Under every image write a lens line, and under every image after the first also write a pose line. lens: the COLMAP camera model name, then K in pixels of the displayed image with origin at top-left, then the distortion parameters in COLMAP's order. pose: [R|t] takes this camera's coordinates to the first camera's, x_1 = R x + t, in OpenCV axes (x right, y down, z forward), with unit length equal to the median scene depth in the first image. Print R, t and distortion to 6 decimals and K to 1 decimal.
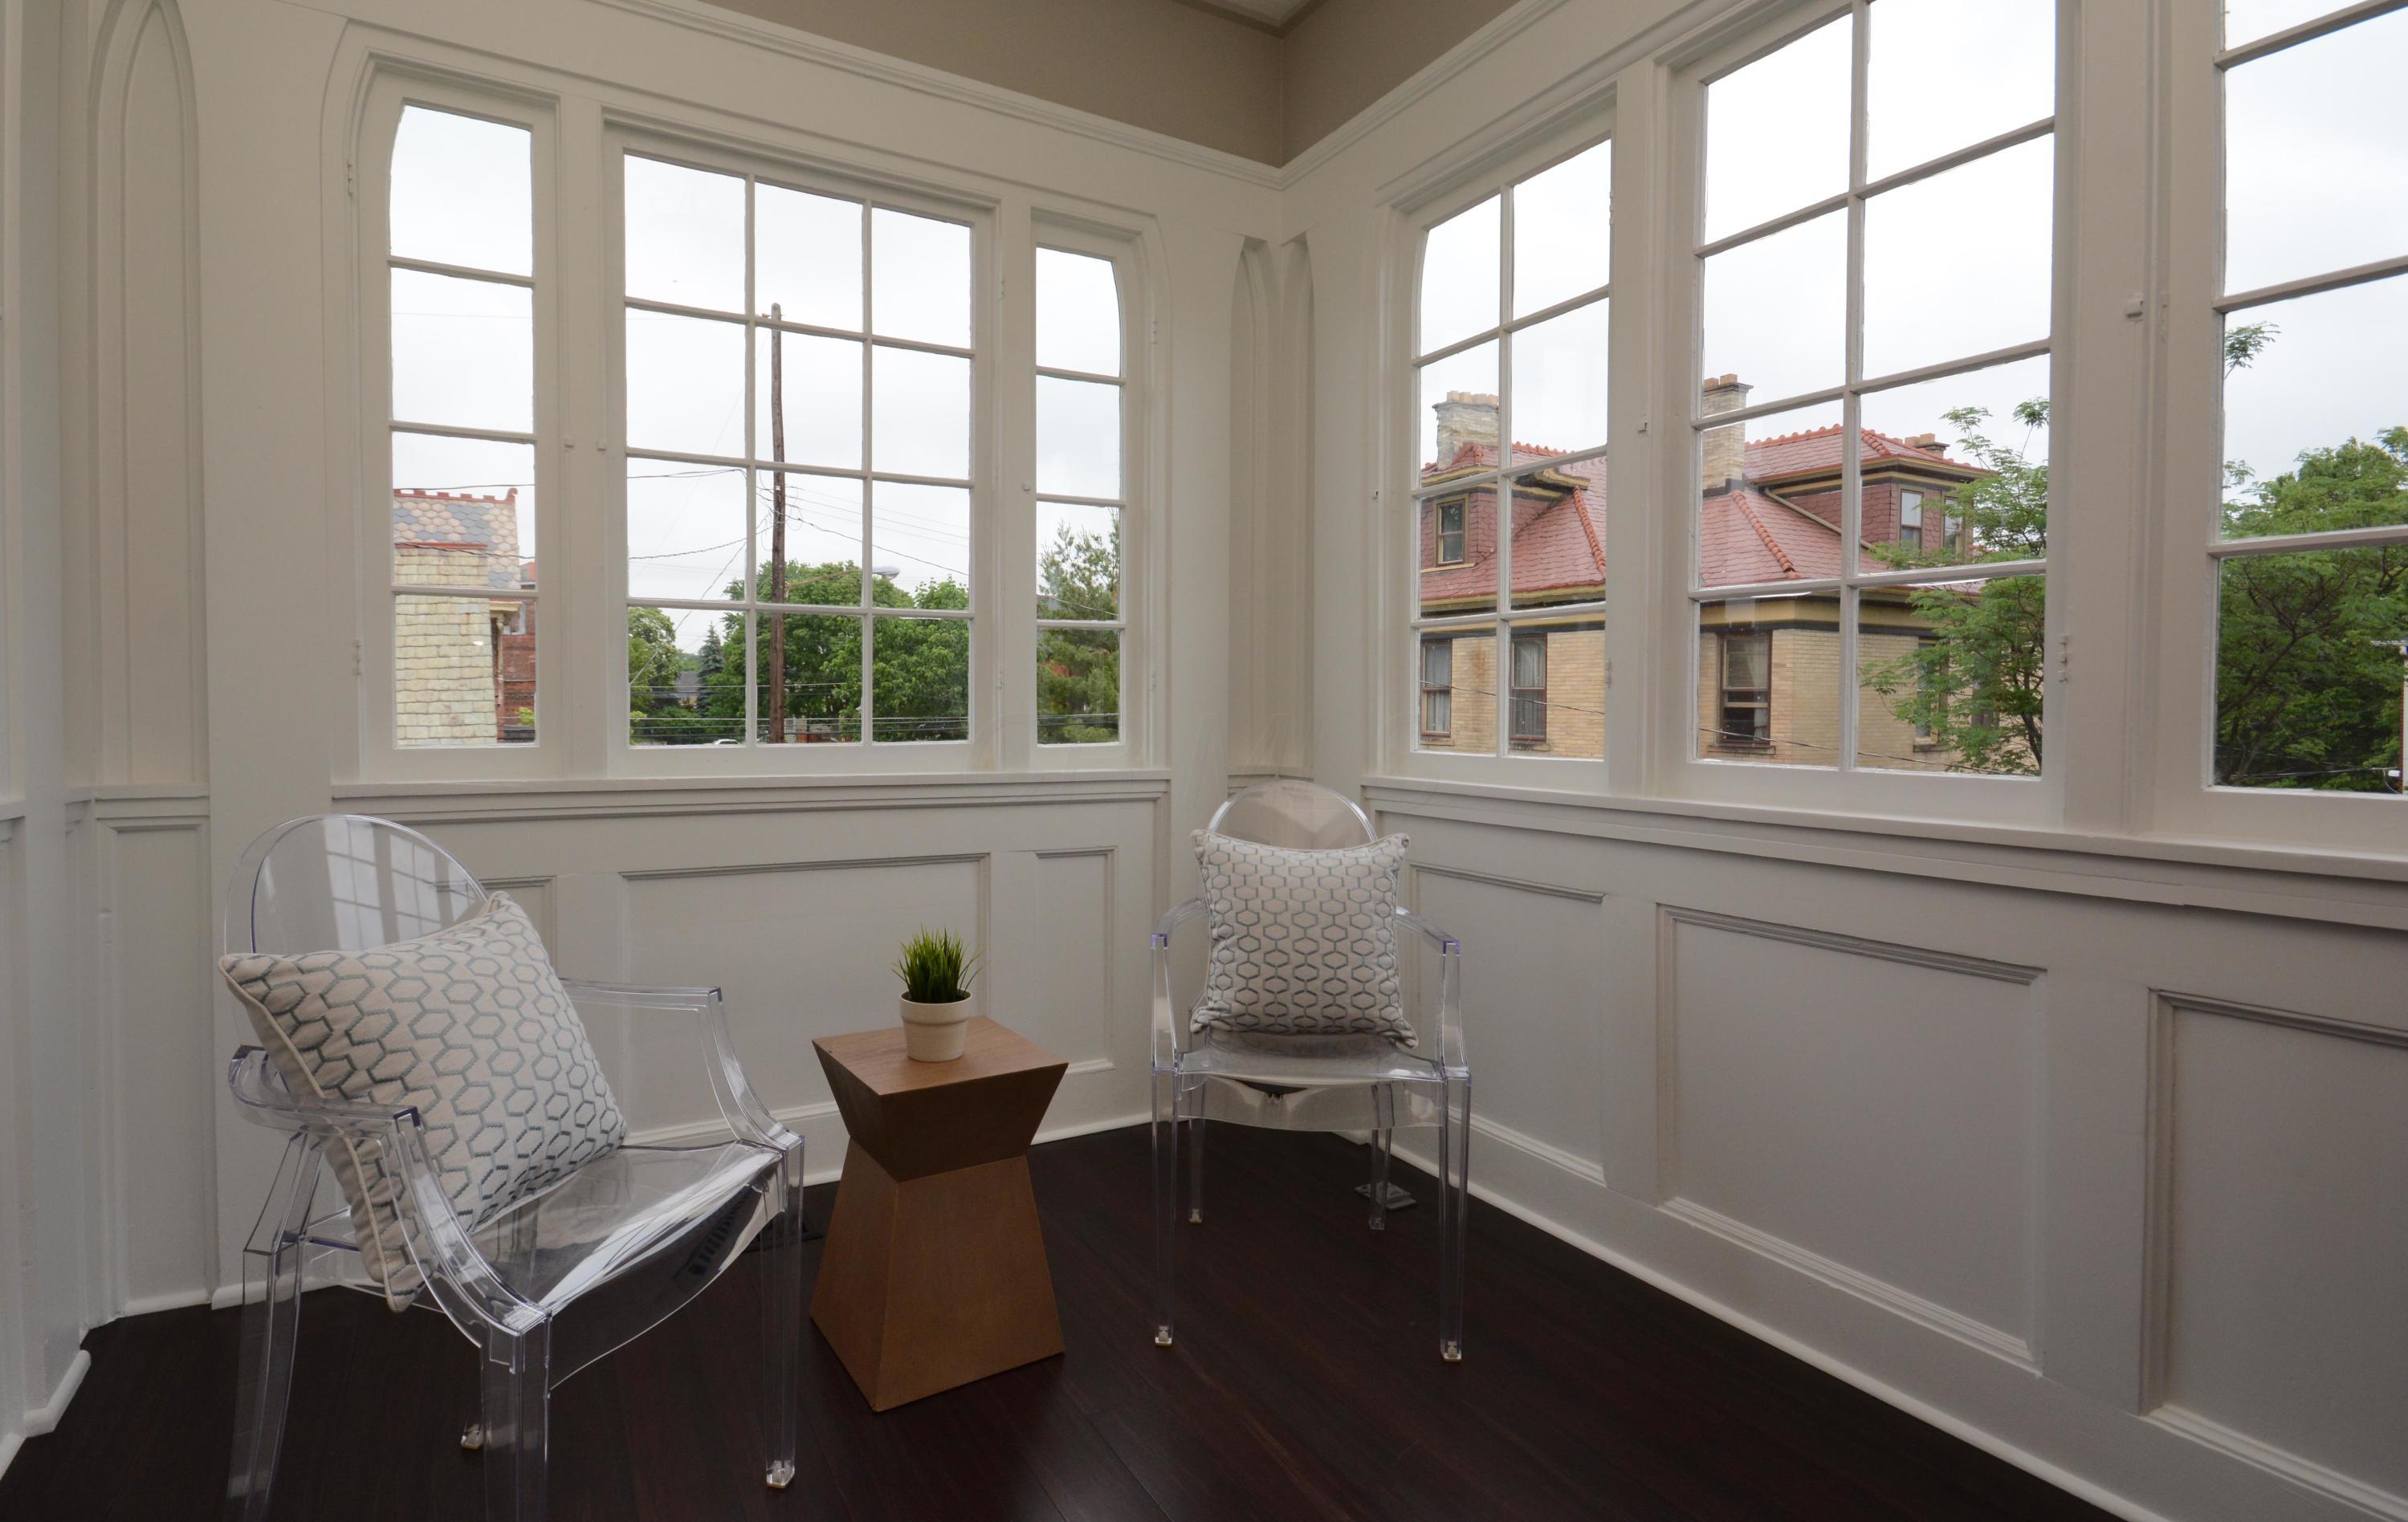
lens RADIAL K [[1200.0, 0, 1017.4], [0, 1200.0, 725.7], [0, 0, 1]] dist [0.004647, 0.001178]
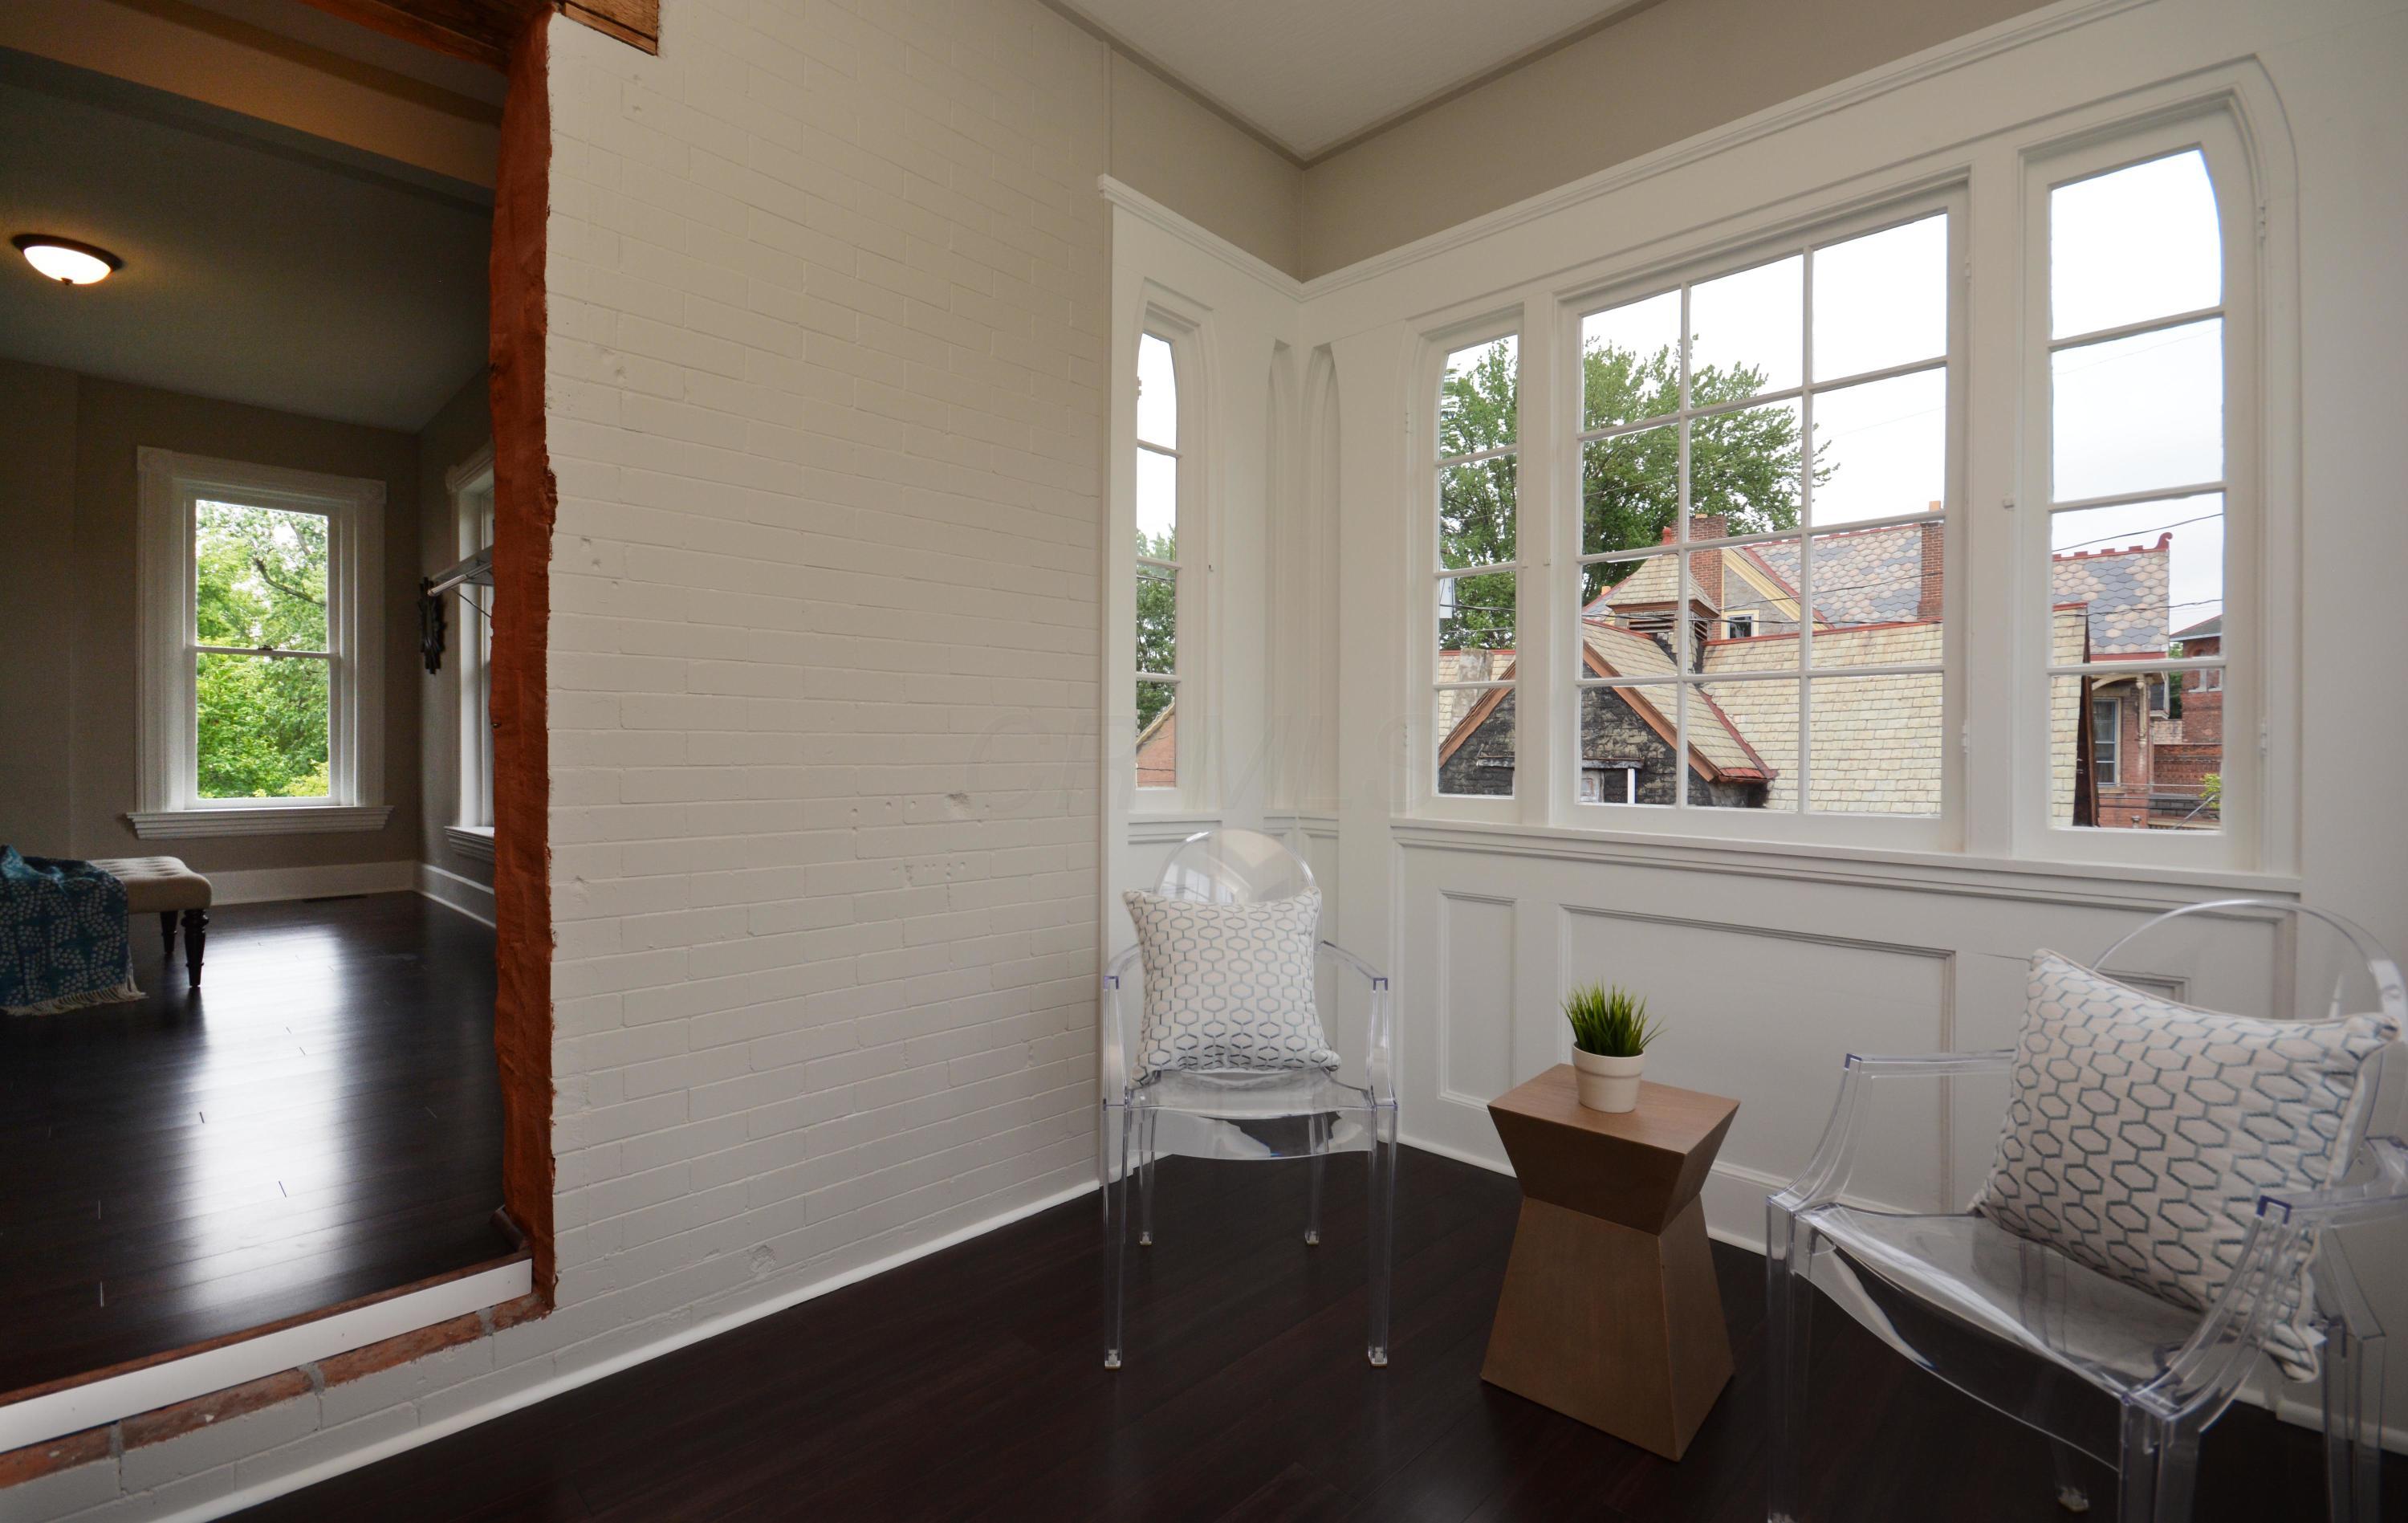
lens RADIAL K [[1054.8, 0, 1195.9], [0, 1054.8, 760.7], [0, 0, 1]] dist [-0.010196, -0.002869]
pose [[0.306458, 0.004958, -0.951871, 0.577888], [-0.027138, 0.999625, -0.003530, -0.010136], [0.951497, 0.026914, 0.306478, 0.313186]]
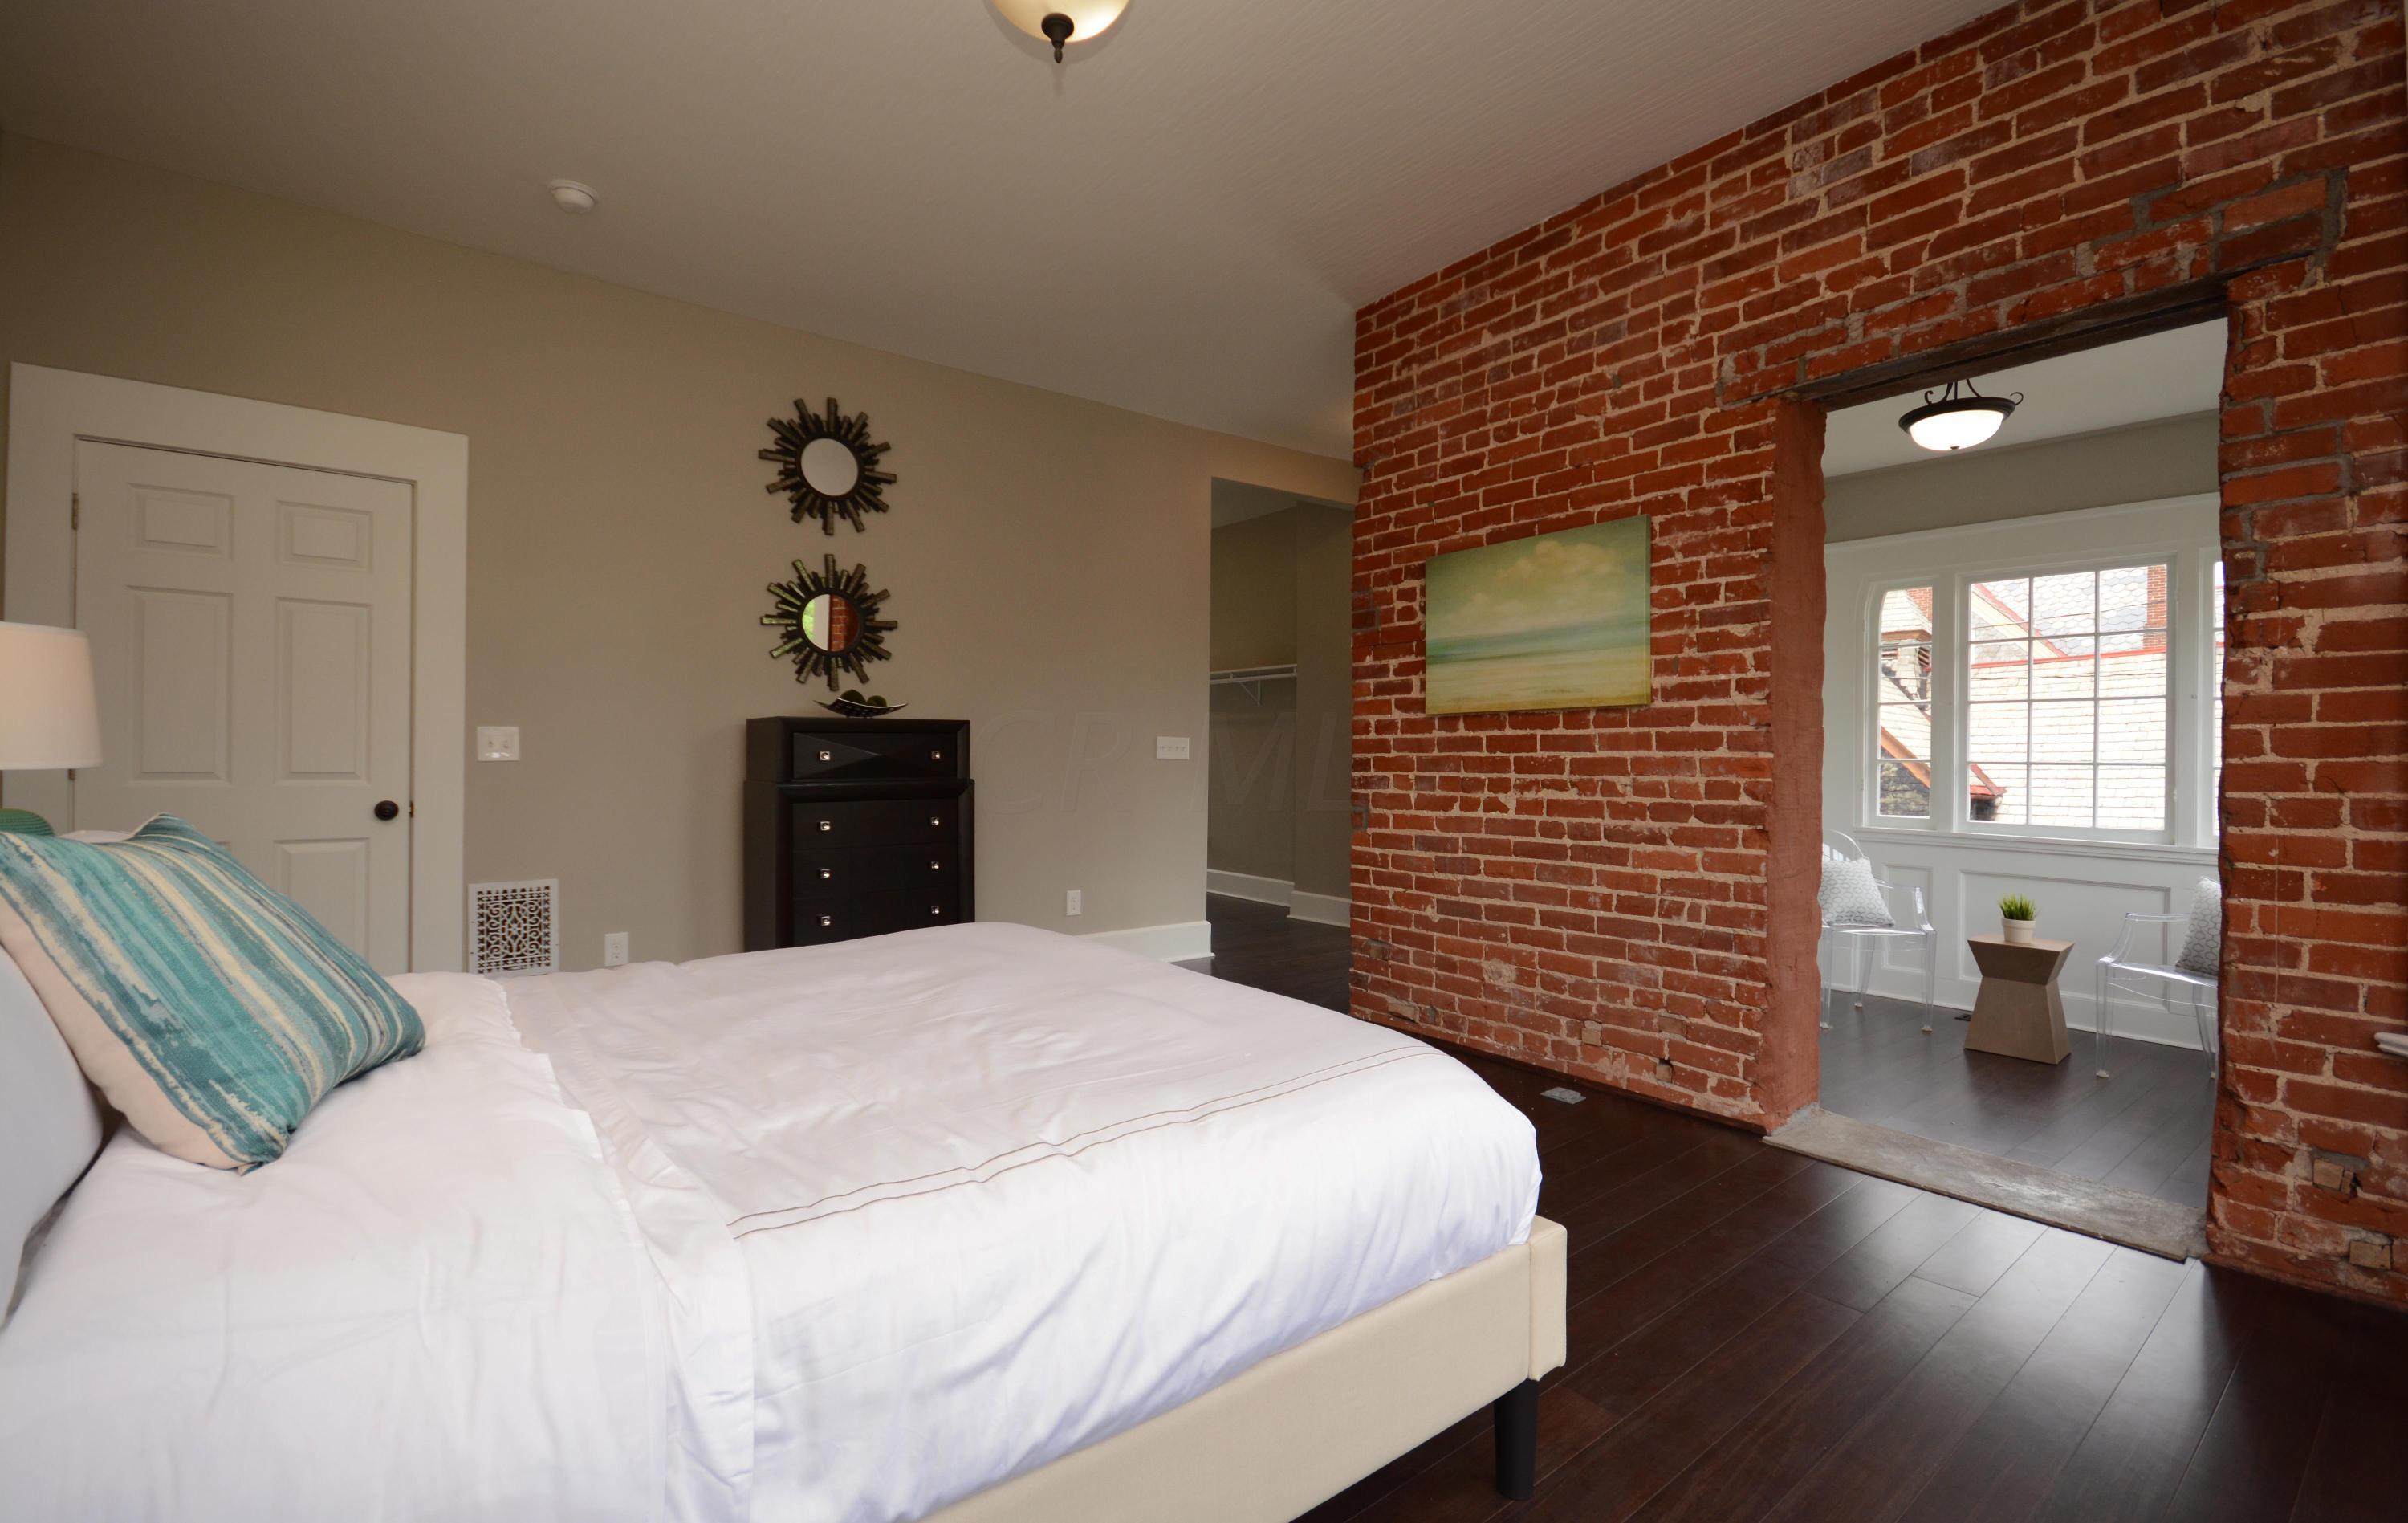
lens RADIAL K [[1054.8, 0, 1206.1], [0, 1054.8, 753.2], [0, 0, 1]] dist [-0.010196, -0.002869]
pose [[0.182605, -0.005316, -0.983172, 1.543344], [-0.033416, 0.999374, -0.011610, -0.043059], [0.982618, 0.034974, 0.182313, -0.965782]]
